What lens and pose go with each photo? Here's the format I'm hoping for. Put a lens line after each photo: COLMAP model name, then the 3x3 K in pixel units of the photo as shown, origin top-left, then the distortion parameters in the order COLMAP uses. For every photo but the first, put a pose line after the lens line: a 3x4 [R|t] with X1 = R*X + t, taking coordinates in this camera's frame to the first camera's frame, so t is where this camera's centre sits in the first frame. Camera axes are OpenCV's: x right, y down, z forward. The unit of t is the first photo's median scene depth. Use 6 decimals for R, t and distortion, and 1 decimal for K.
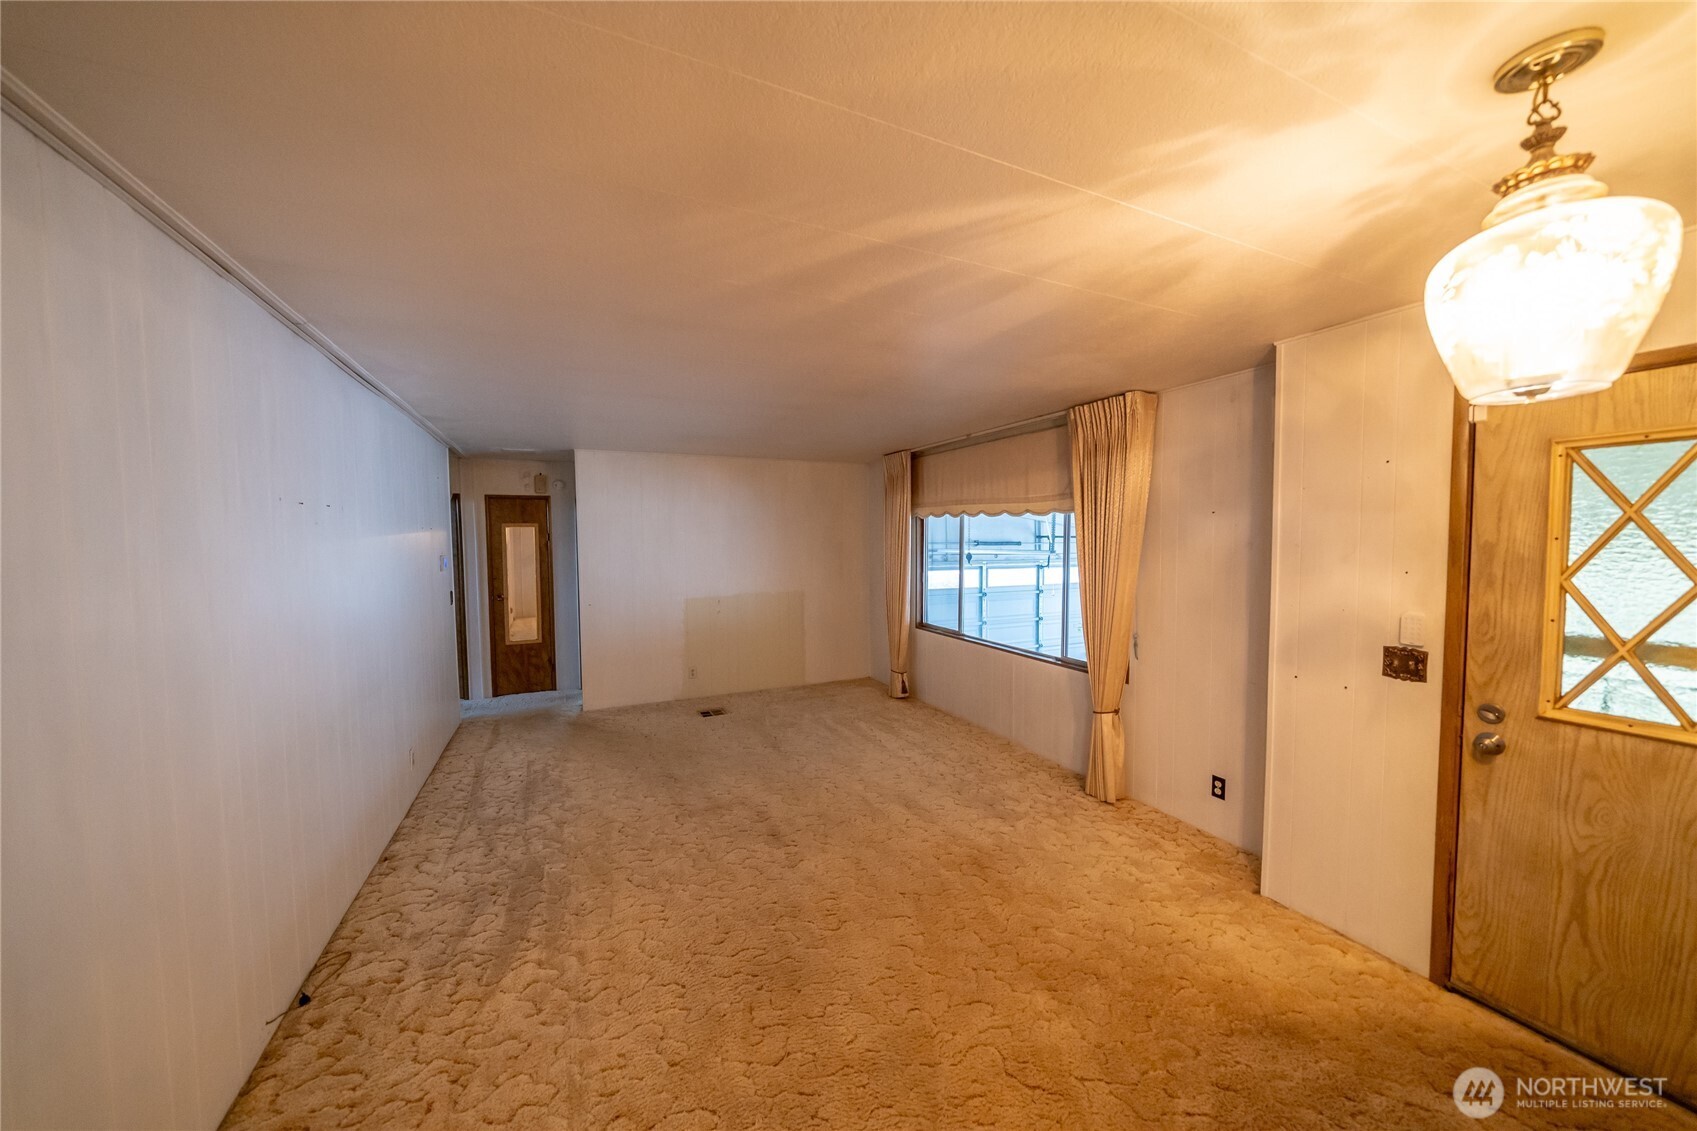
lens RADIAL K [[602.8, 0, 847.6], [0, 602.8, 564.4], [0, 0, 1]] dist [0.000277, 0.000003]
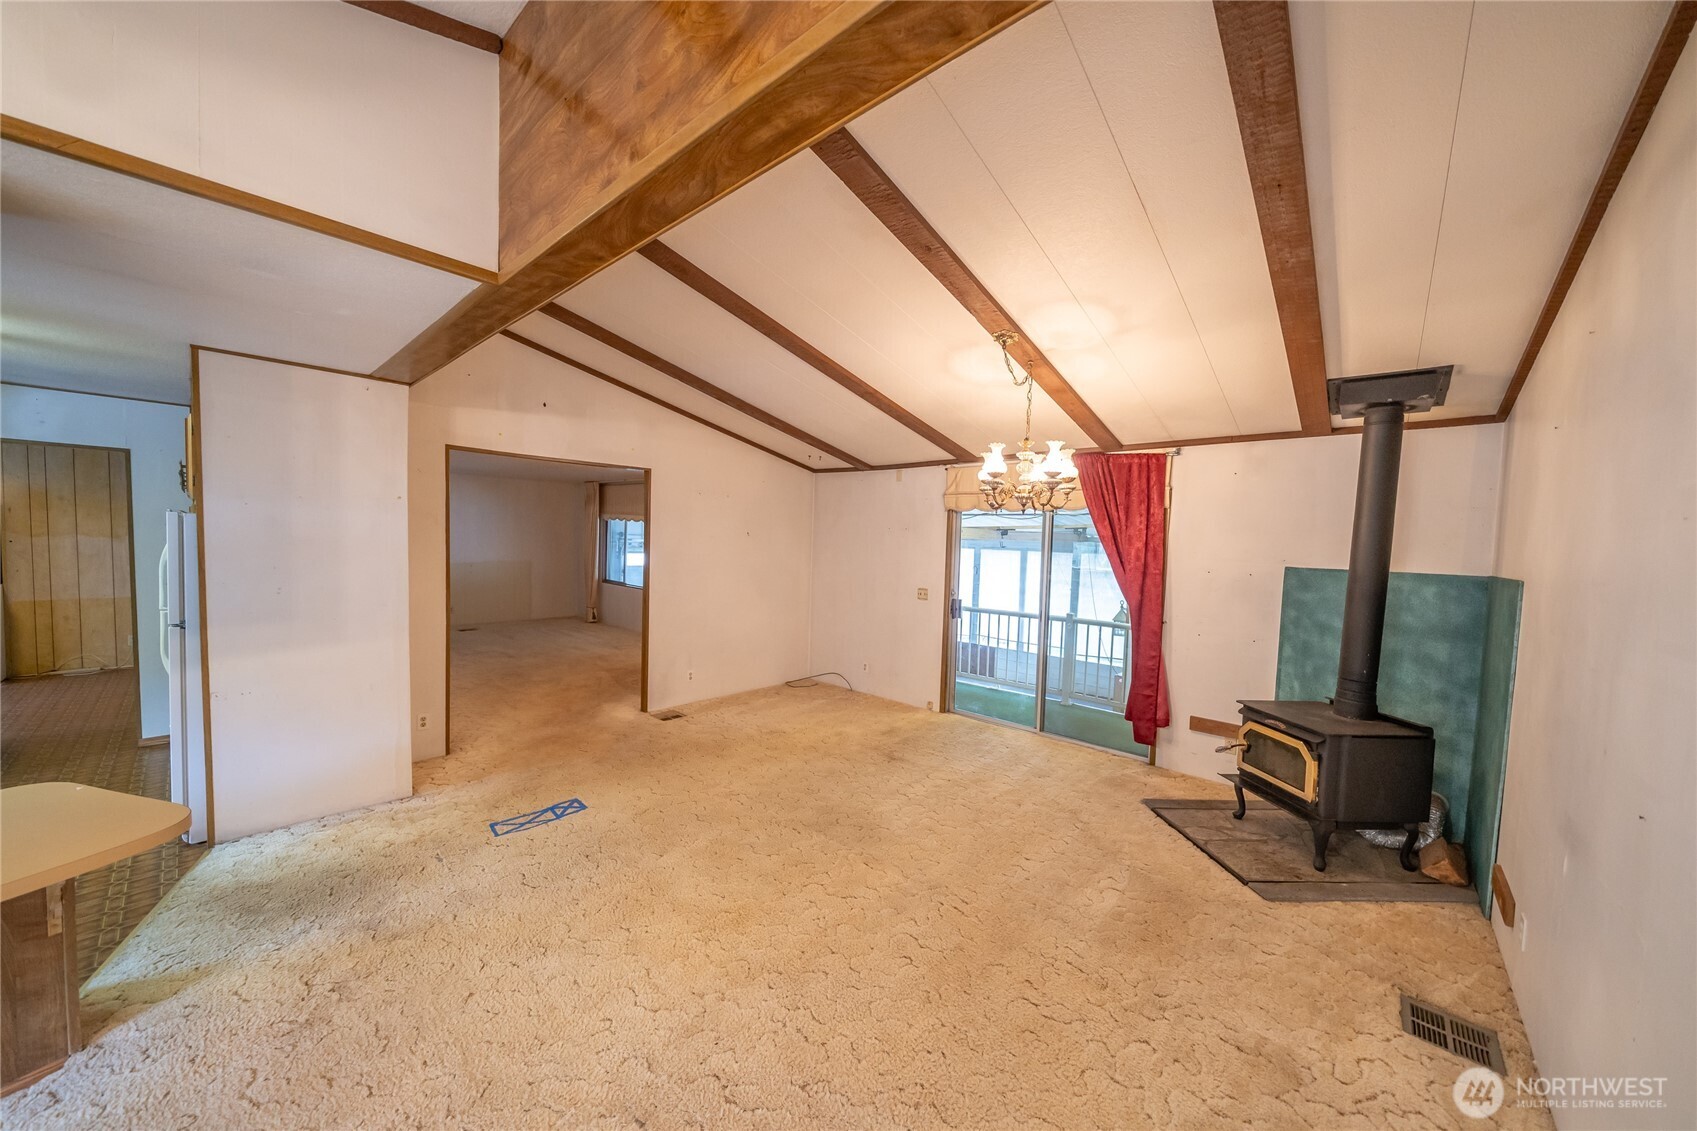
lens RADIAL K [[602.8, 0, 850.5], [0, 602.8, 572.1], [0, 0, 1]] dist [0.000277, 0.000003]
pose [[0.922910, 0.009852, 0.384890, 0.106484], [-0.014910, 0.999837, 0.010159, 0.047170], [-0.384727, -0.015115, 0.922907, -0.928047]]
